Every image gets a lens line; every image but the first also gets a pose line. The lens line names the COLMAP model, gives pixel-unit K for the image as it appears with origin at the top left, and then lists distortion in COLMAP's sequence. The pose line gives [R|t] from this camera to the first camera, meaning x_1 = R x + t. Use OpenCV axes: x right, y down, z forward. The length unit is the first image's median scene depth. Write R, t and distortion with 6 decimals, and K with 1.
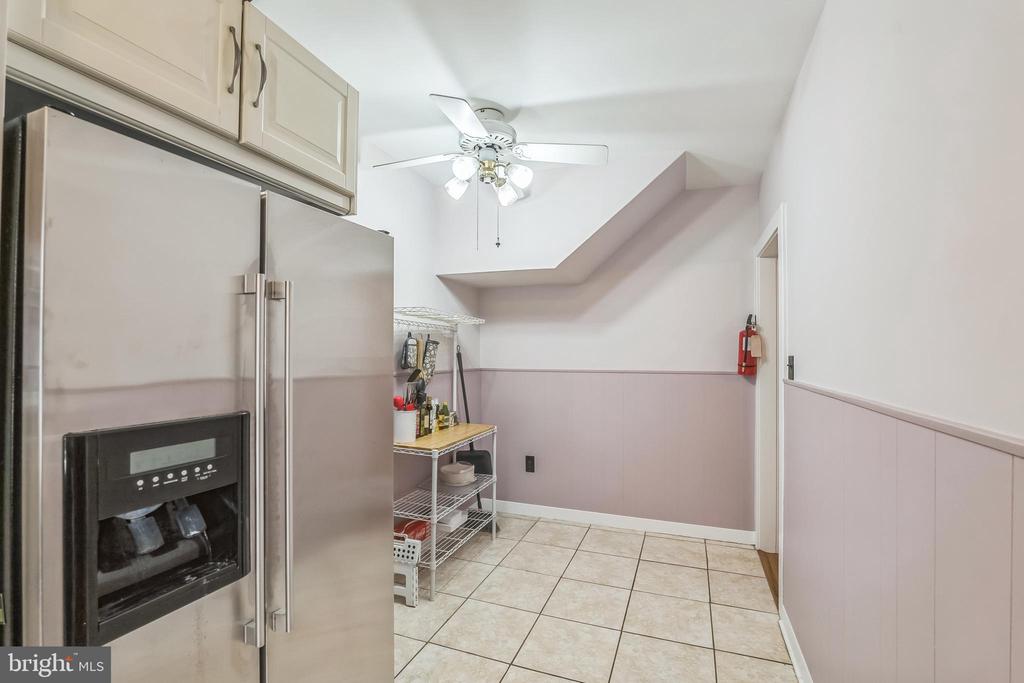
lens RADIAL K [[470.6, 0, 514.3], [0, 470.6, 348.6], [0, 0, 1]] dist [-0.015103, 0.005099]
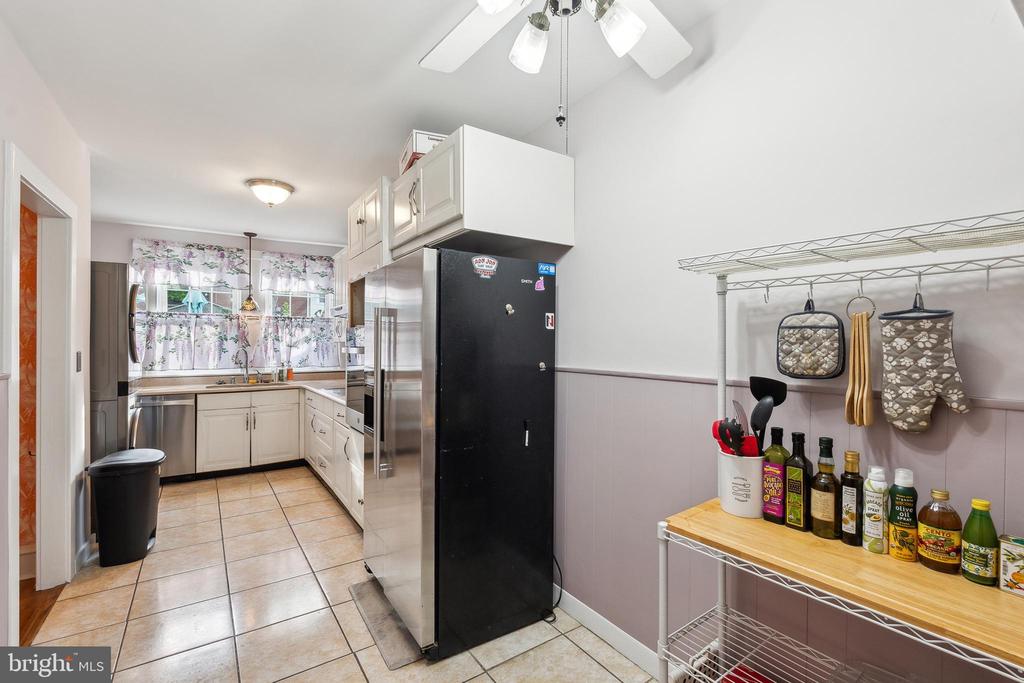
lens RADIAL K [[470.6, 0, 526.3], [0, 470.6, 343.0], [0, 0, 1]] dist [-0.015103, 0.005099]
pose [[-0.566612, -0.003509, -0.823977, 0.430042], [0.002571, 0.999979, -0.006026, 0.012451], [0.823981, -0.005533, -0.566591, 1.377964]]
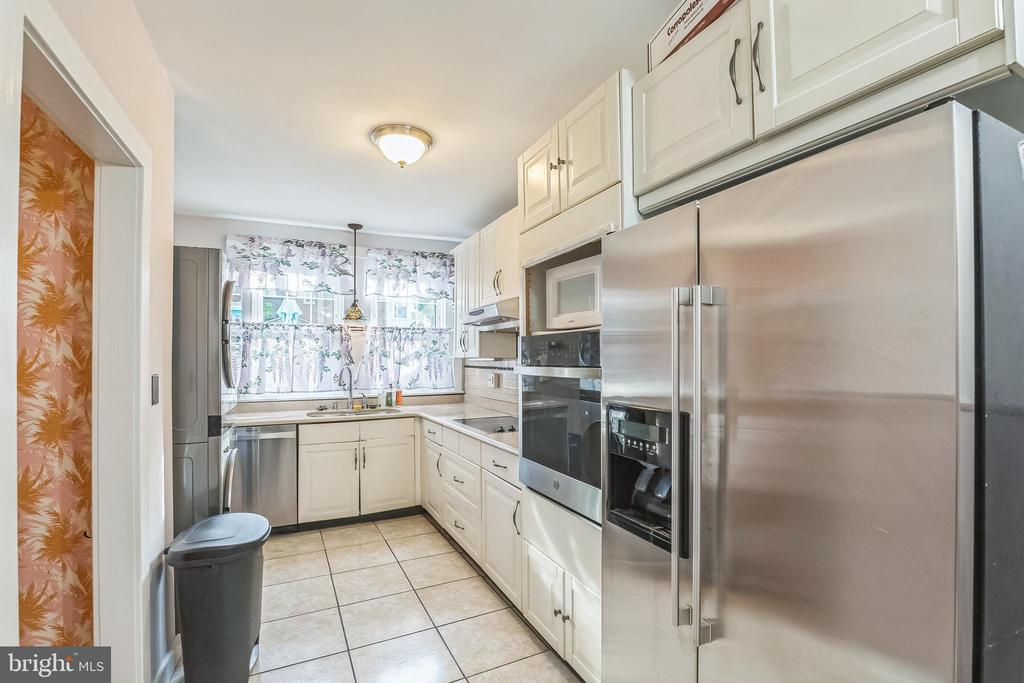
lens RADIAL K [[470.6, 0, 507.6], [0, 470.6, 355.9], [0, 0, 1]] dist [-0.015103, 0.005099]
pose [[-0.688747, -0.003190, -0.724995, 0.244470], [0.006668, 0.999920, -0.010735, 0.004343], [0.724971, -0.012228, -0.688671, 0.684484]]
